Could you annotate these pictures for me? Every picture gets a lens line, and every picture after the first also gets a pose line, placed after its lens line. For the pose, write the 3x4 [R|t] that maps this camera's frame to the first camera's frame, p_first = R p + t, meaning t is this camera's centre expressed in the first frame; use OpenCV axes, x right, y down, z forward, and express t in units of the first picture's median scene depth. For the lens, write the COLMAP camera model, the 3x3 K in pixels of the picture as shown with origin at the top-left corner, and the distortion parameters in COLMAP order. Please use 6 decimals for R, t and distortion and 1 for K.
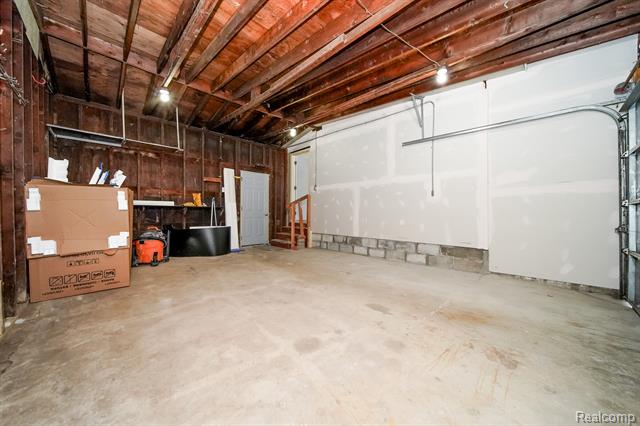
lens RADIAL K [[228.6, 0, 316.2], [0, 228.6, 214.9], [0, 0, 1]] dist [0.001705, 0.000157]
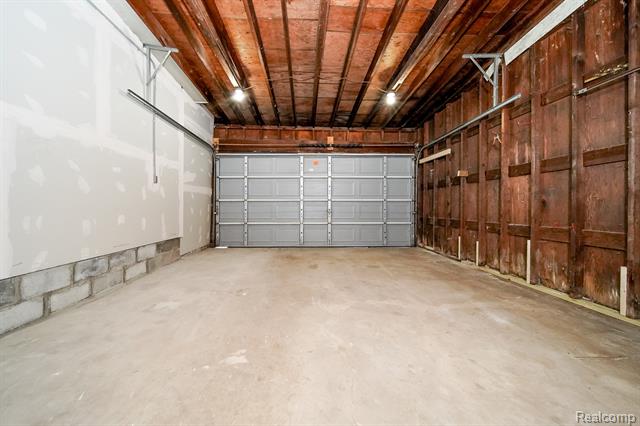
lens RADIAL K [[228.6, 0, 313.7], [0, 228.6, 207.4], [0, 0, 1]] dist [0.001705, 0.000157]
pose [[-0.738085, -0.007941, 0.674661, -0.410533], [-0.000229, 0.999934, 0.011520, -0.005476], [-0.674708, 0.008348, -0.738038, 1.146011]]
